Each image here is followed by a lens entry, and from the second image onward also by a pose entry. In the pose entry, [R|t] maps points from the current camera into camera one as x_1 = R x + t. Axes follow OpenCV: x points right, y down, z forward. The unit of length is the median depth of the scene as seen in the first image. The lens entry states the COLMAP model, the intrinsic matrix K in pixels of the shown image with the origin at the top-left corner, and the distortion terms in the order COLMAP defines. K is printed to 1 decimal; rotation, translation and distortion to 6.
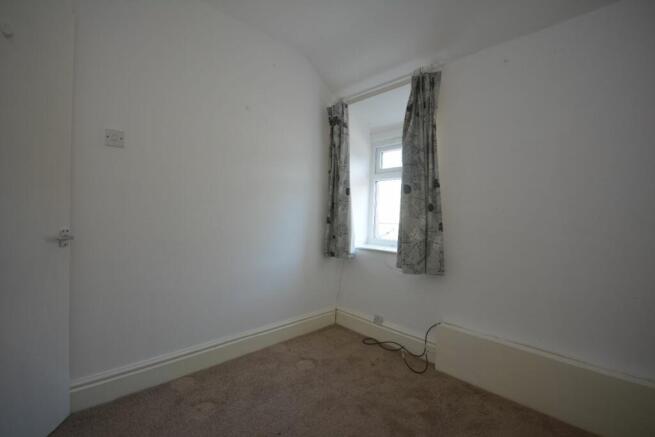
lens RADIAL K [[285.5, 0, 327.5], [0, 285.5, 218.5], [0, 0, 1]] dist [0.001076, -0.009942]
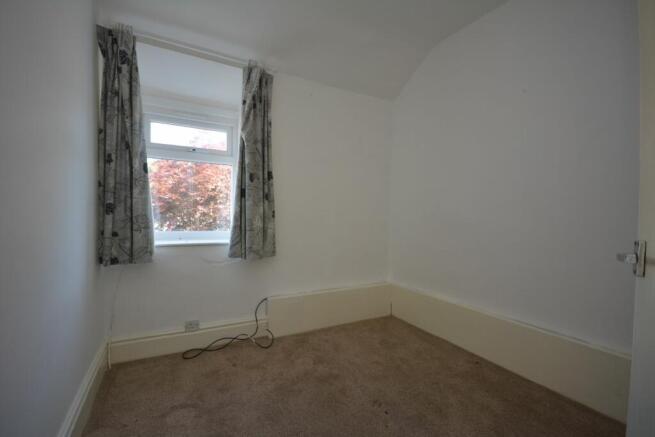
lens RADIAL K [[285.5, 0, 327.5], [0, 285.5, 218.5], [0, 0, 1]] dist [0.001076, -0.009942]
pose [[0.257142, -0.034204, 0.965768, -0.639792], [-0.003717, 0.999331, 0.036383, 0.004469], [-0.966366, -0.012945, 0.256843, 0.484877]]
